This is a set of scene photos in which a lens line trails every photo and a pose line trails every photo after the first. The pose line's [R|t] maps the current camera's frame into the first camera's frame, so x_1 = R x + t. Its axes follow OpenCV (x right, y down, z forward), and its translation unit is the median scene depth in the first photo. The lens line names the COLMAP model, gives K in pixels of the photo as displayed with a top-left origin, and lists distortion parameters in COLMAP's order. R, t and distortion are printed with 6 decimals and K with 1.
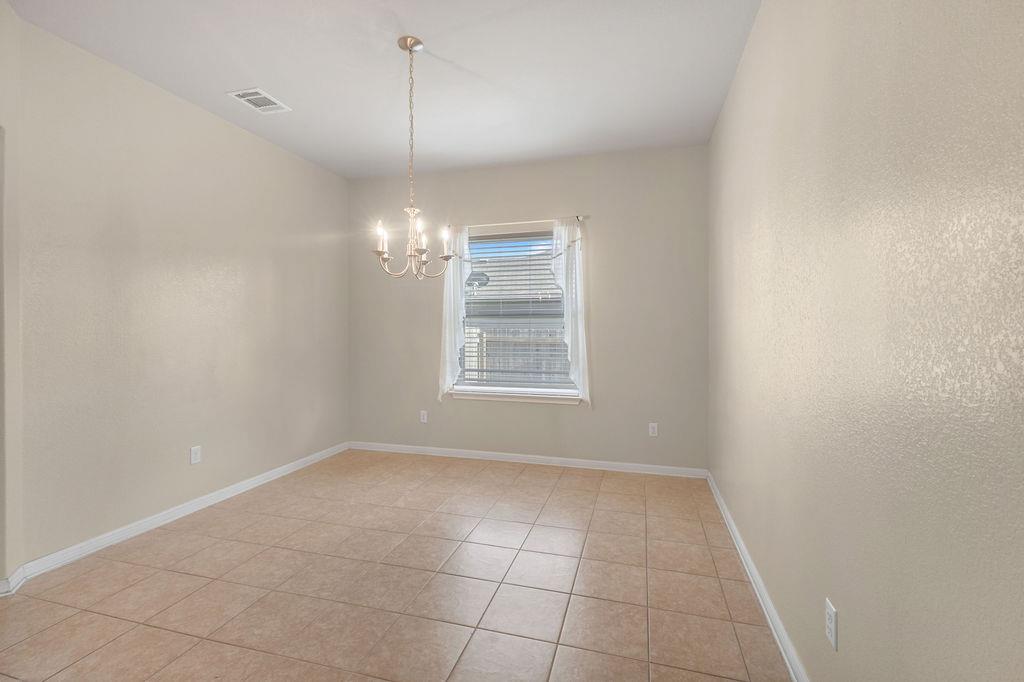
lens RADIAL K [[449.1, 0, 518.0], [0, 449.1, 332.8], [0, 0, 1]] dist [-0.004298, -0.001375]
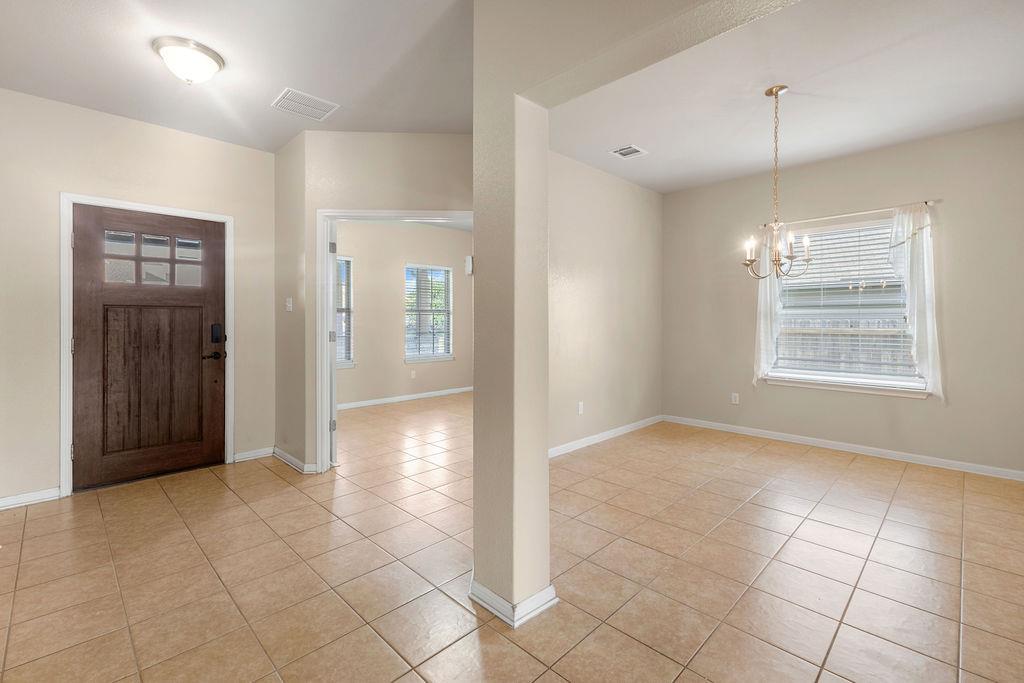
lens RADIAL K [[449.1, 0, 509.0], [0, 449.1, 321.9], [0, 0, 1]] dist [-0.004298, -0.001375]
pose [[0.861575, 0.002430, -0.507624, -0.148925], [-0.003214, 0.999995, -0.000669, 0.000371], [0.507619, 0.002208, 0.861579, -0.269711]]
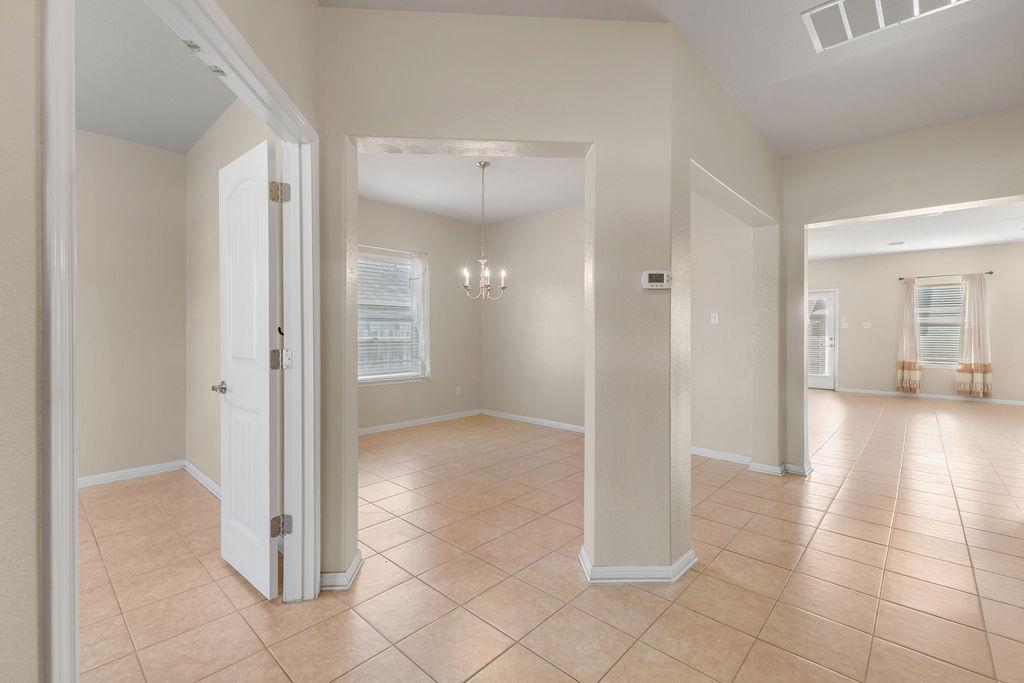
lens RADIAL K [[449.1, 0, 508.5], [0, 449.1, 325.3], [0, 0, 1]] dist [-0.004298, -0.001375]
pose [[0.480601, 0.008192, 0.876901, -1.030307], [0.004397, 0.999921, -0.011752, -0.004160], [-0.876928, 0.009504, 0.480527, 0.051403]]
